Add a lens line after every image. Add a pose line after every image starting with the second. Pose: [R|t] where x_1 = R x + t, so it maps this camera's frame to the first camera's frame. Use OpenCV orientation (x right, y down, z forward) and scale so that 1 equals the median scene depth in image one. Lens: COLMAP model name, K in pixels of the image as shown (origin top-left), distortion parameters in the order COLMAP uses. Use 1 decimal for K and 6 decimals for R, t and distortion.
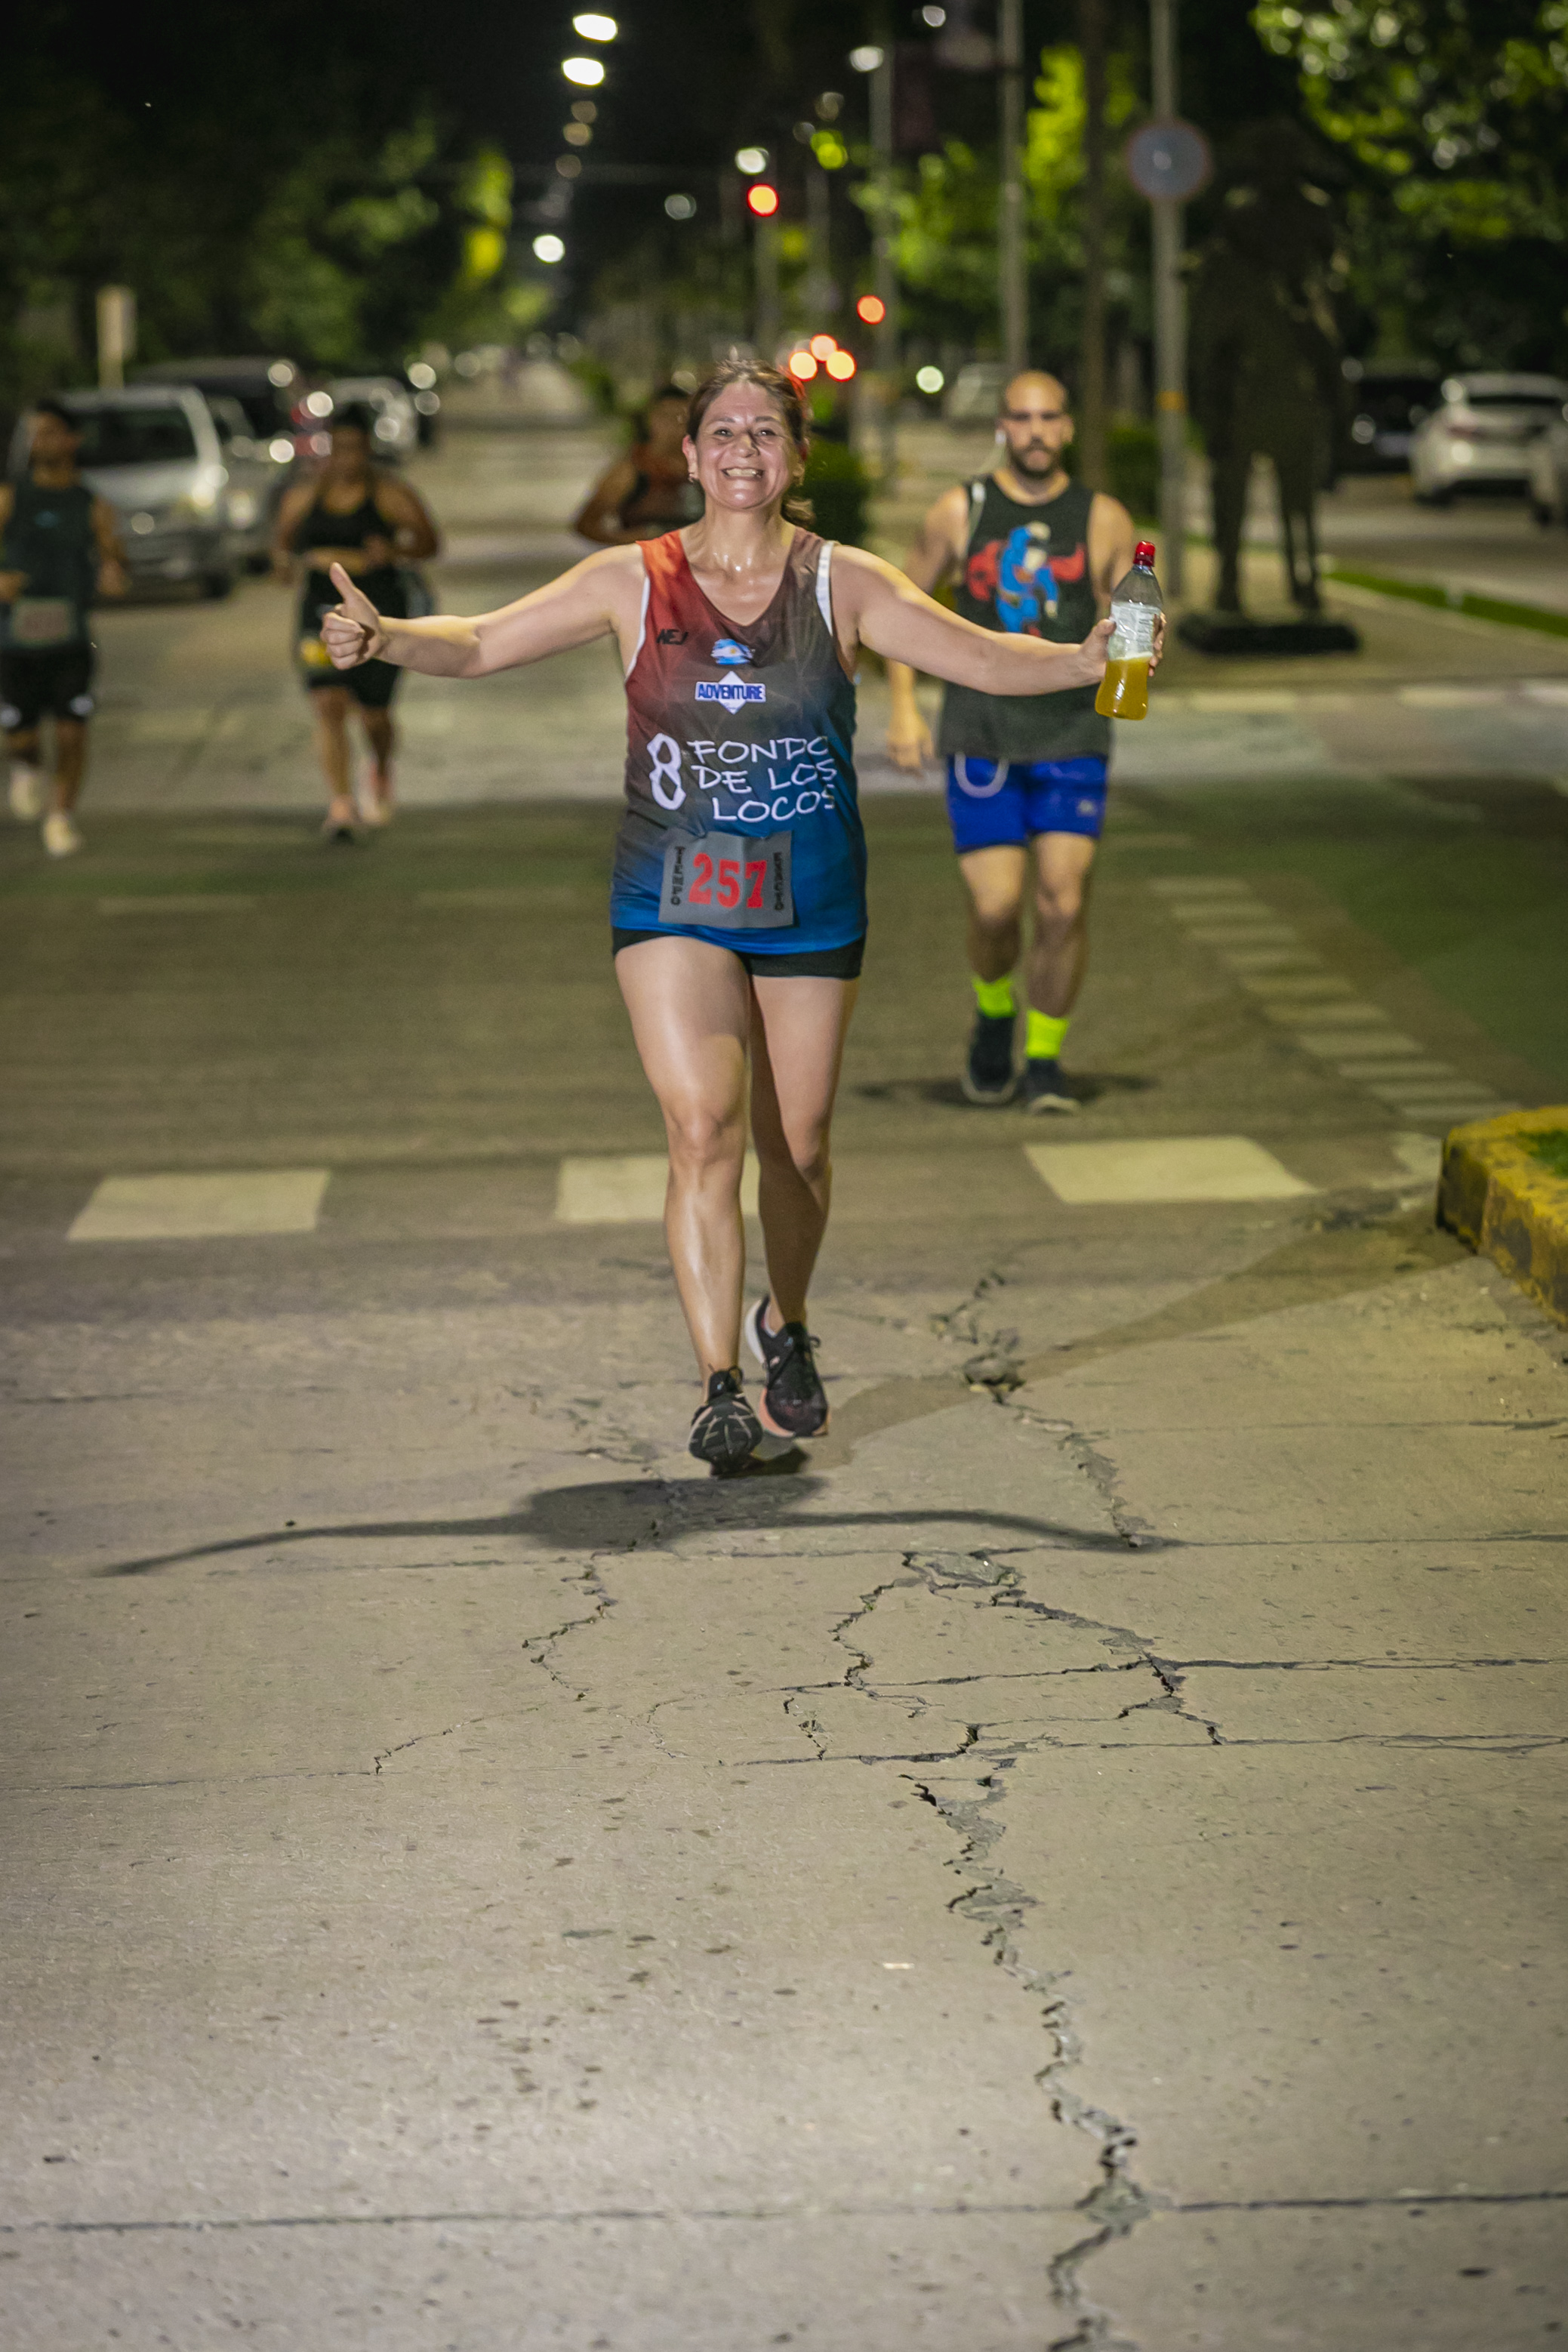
lens RADIAL K [[9537.1, 0, 784.0], [0, 9537.1, 1176.0], [0, 0, 1]] dist [-0.419963, -3.604612]
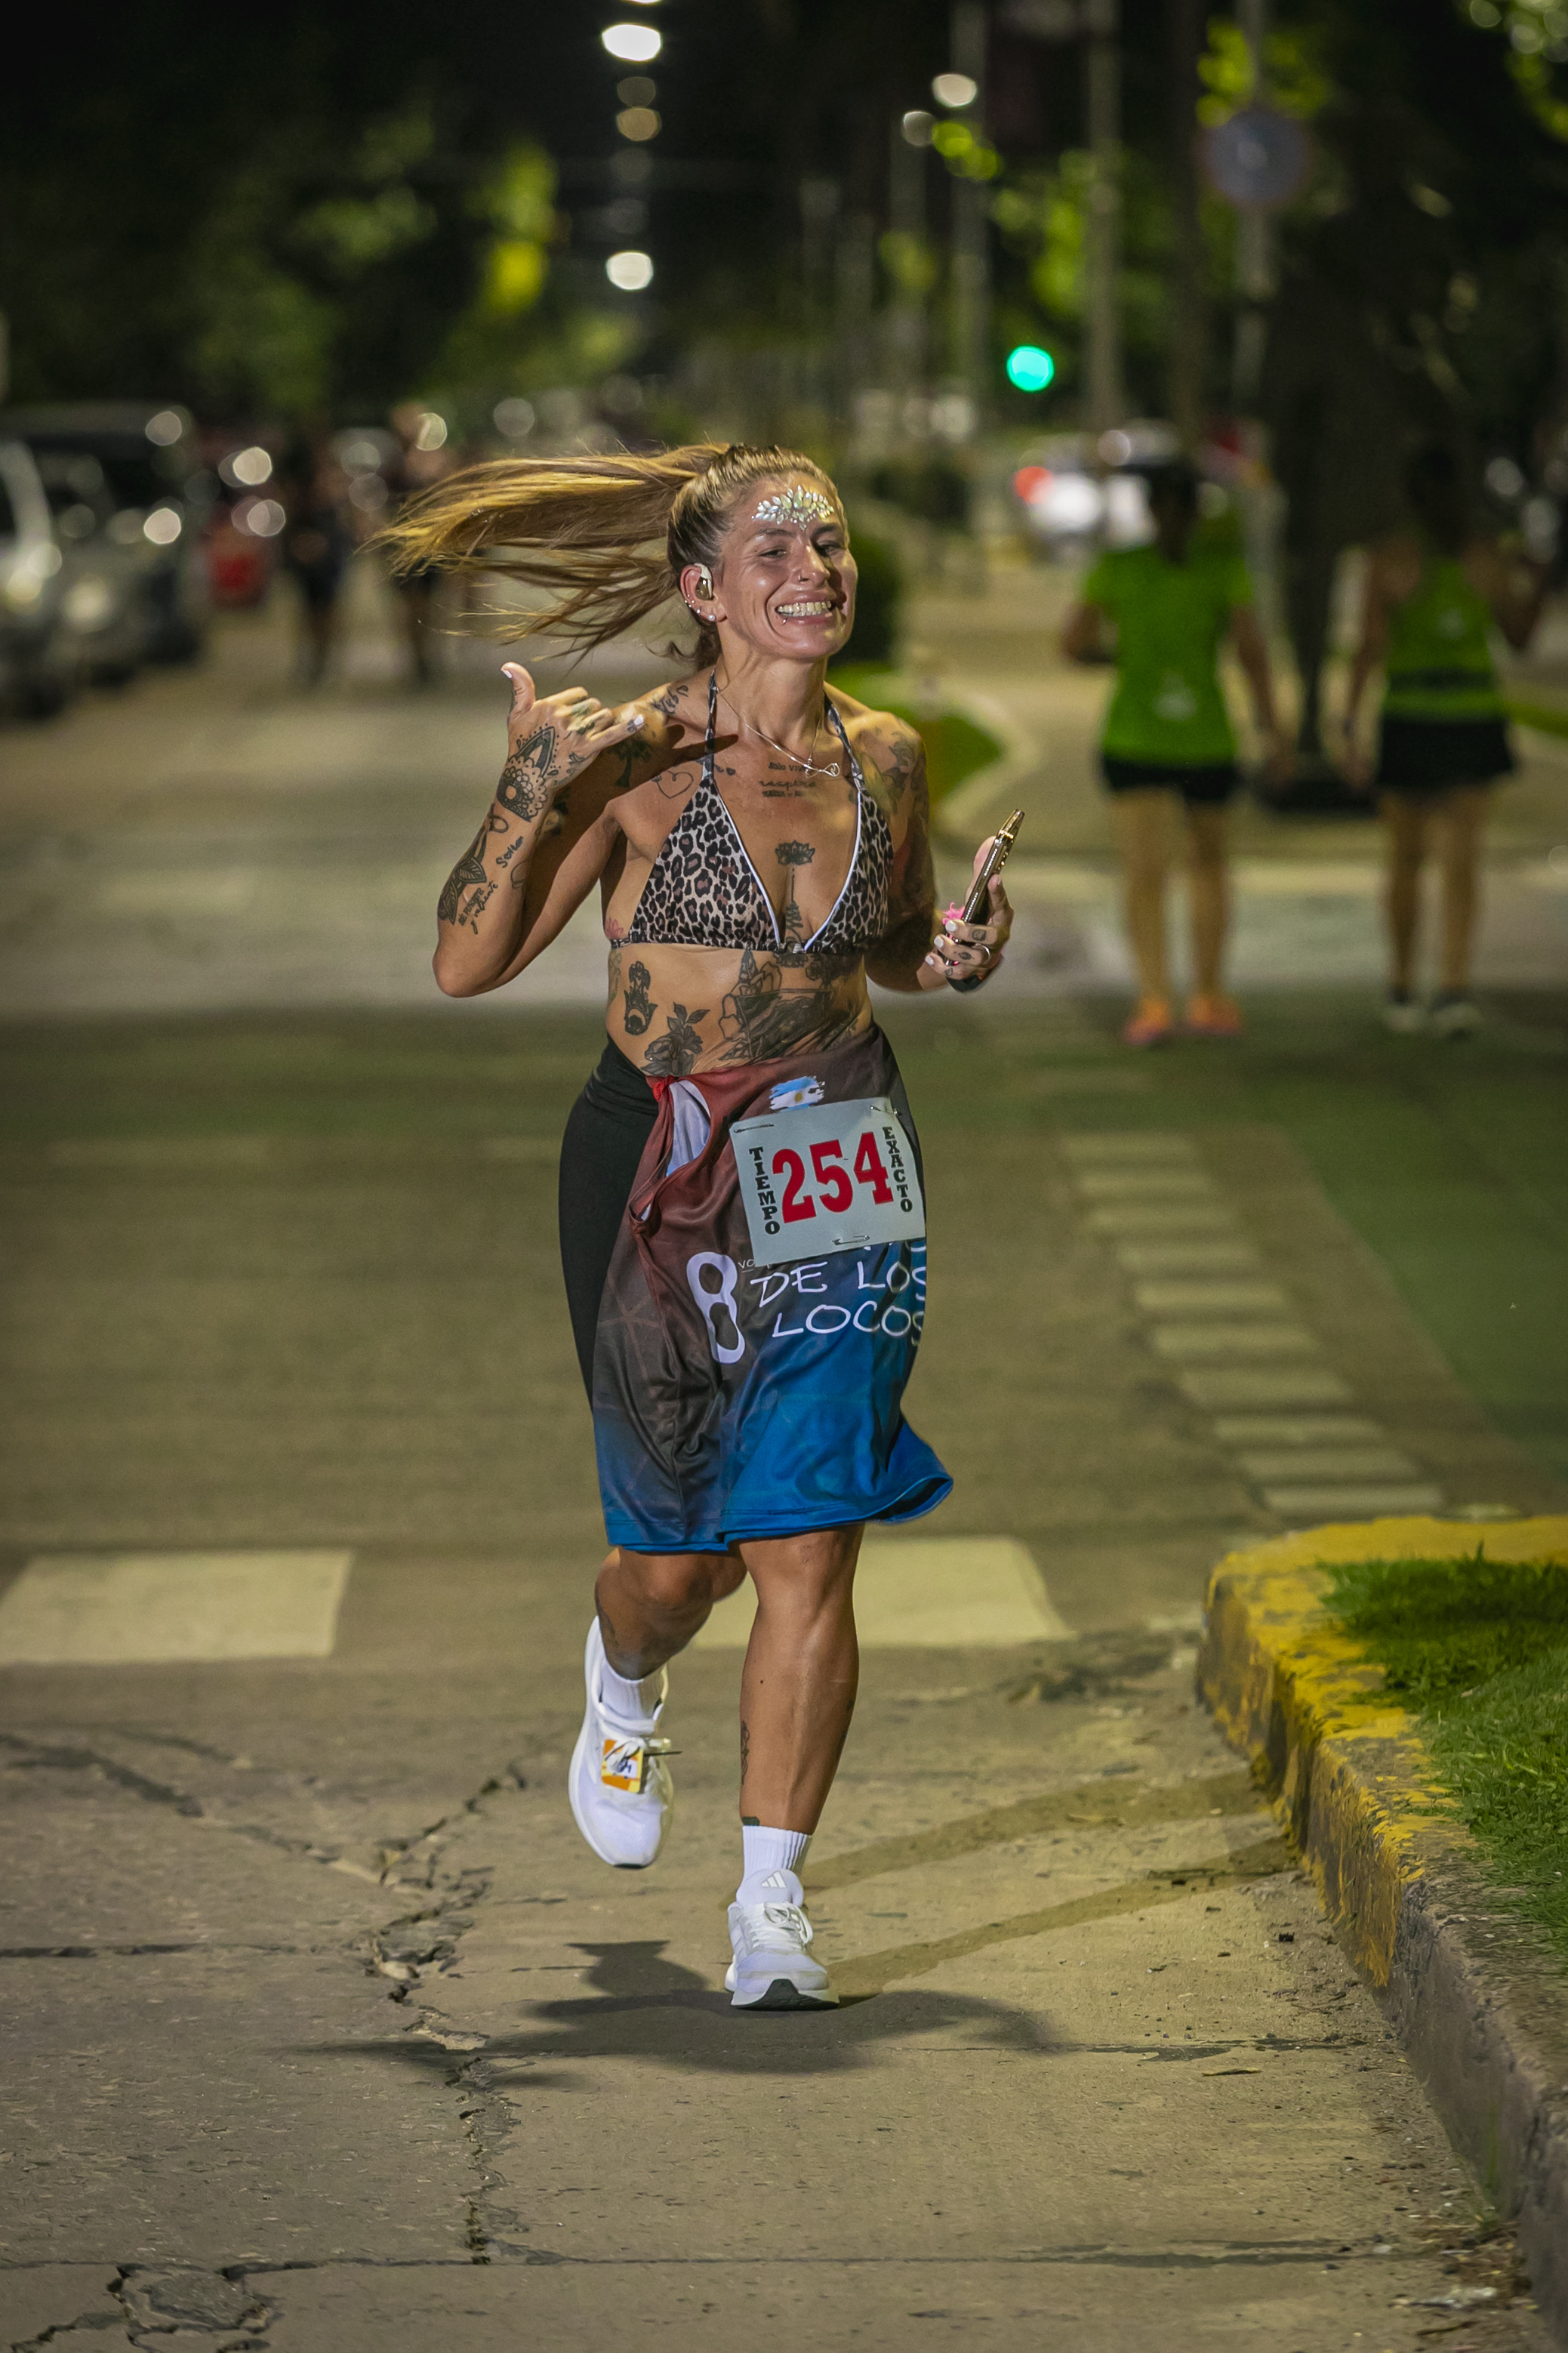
lens RADIAL K [[12016.9, 0, 784.0], [0, 12016.9, 1176.5], [0, 0, 1]] dist [-0.632881, -21.081564]
pose [[0.999806, 0.010631, -0.016570, 0.058385], [-0.010994, 0.999698, -0.021997, -0.014111], [0.016331, 0.022175, 0.999621, 0.162506]]
